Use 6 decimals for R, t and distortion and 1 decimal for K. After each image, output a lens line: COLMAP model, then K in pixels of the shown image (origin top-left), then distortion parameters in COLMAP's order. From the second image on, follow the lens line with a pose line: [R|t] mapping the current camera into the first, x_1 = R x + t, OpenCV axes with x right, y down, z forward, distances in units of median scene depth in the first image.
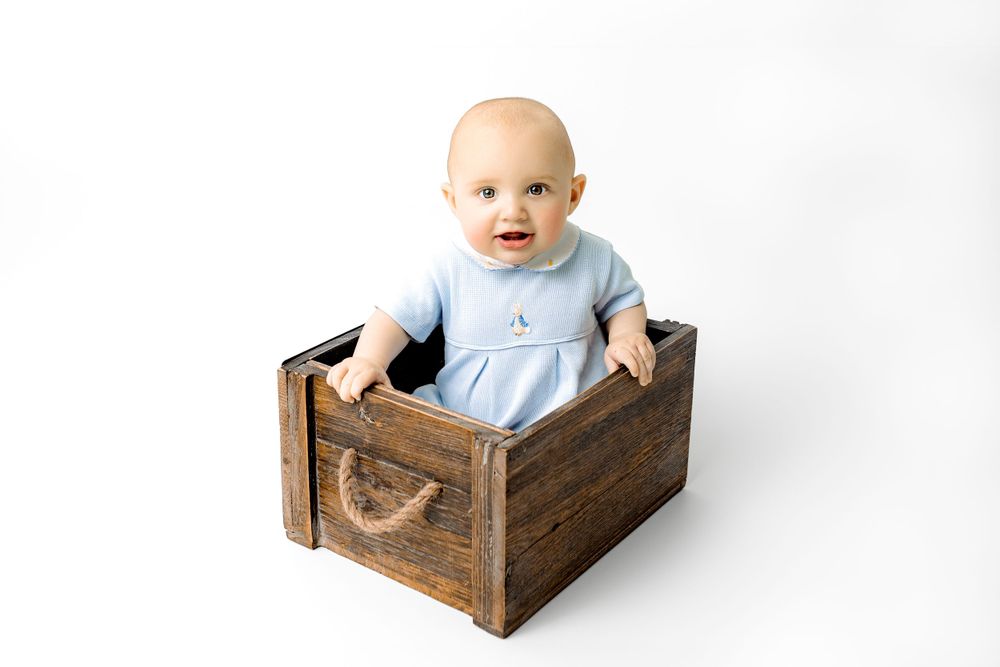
lens RADIAL K [[1591.4, 0, 500.0], [0, 1591.4, 333.5], [0, 0, 1]] dist [-0.003624, -0.002452]
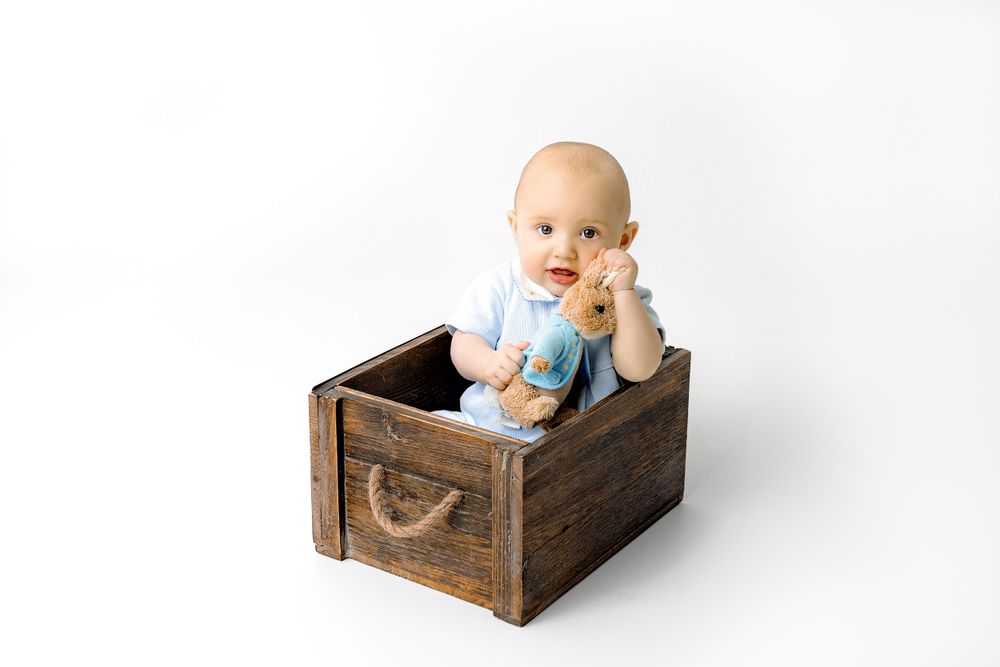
lens RADIAL K [[1591.4, 0, 500.0], [0, 1591.4, 333.5], [0, 0, 1]] dist [-0.003624, -0.002452]
pose [[0.999888, -0.014964, 0.000719, -0.009217], [0.014976, 0.999658, -0.021443, 0.006869], [-0.000398, 0.021451, 0.999770, -0.115368]]
